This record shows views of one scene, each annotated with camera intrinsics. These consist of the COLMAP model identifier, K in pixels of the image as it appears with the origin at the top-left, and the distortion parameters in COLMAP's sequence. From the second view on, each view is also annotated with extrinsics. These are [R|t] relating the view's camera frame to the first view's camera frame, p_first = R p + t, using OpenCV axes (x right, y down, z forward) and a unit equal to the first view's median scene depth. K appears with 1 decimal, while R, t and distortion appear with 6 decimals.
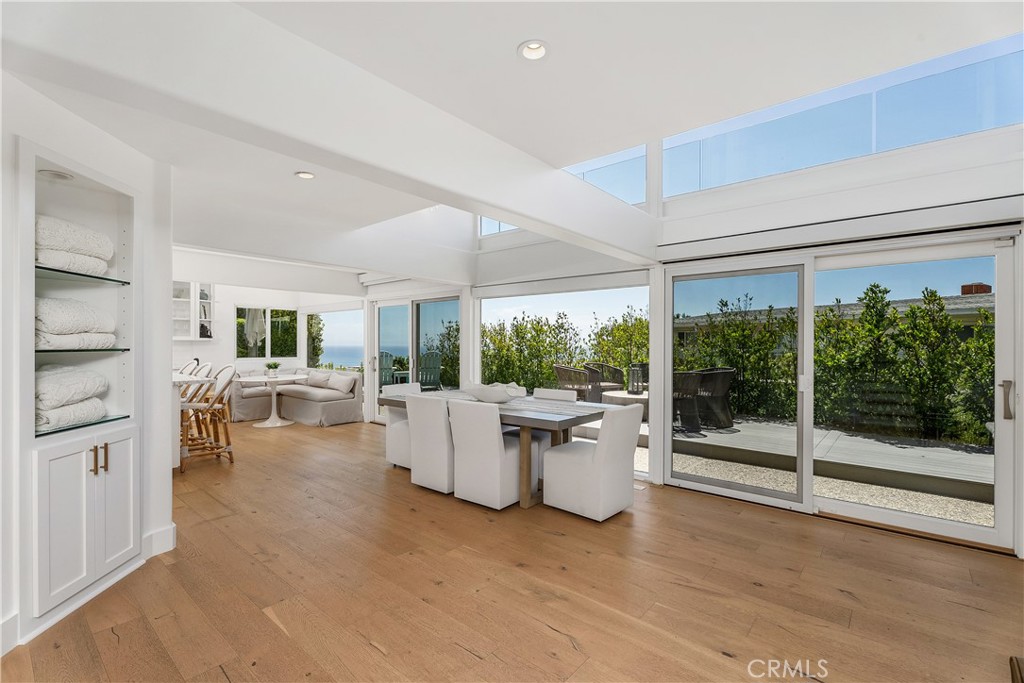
lens RADIAL K [[460.2, 0, 510.3], [0, 460.2, 340.4], [0, 0, 1]] dist [0.000873, 0.000212]
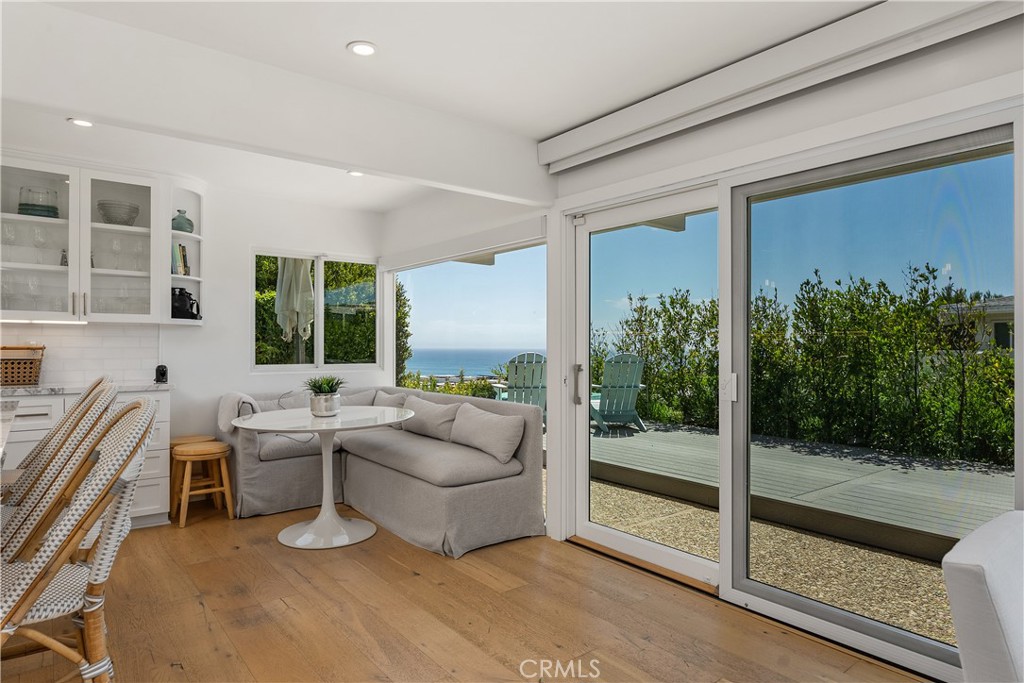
lens RADIAL K [[593.5, 0, 509.5], [0, 593.5, 341.9], [0, 0, 1]] dist [-0.032247, -0.000060]
pose [[0.981194, -0.000576, -0.193024, -0.241153], [0.000681, 1.000000, 0.000477, 0.015594], [0.193023, -0.000600, 0.981194, 0.489550]]
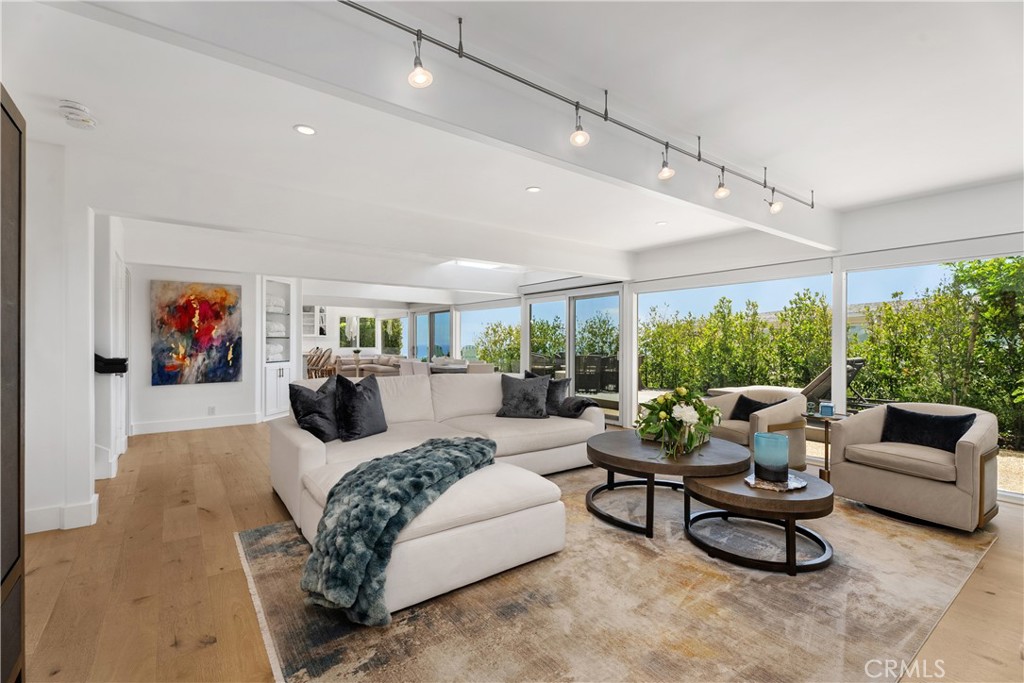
lens RADIAL K [[460.2, 0, 507.8], [0, 460.2, 345.2], [0, 0, 1]] dist [0.000873, 0.000212]
pose [[0.973719, 0.002683, -0.227738, 0.375356], [0.000349, 0.999912, 0.013274, 0.007940], [0.227753, -0.013005, 0.973632, -0.479725]]
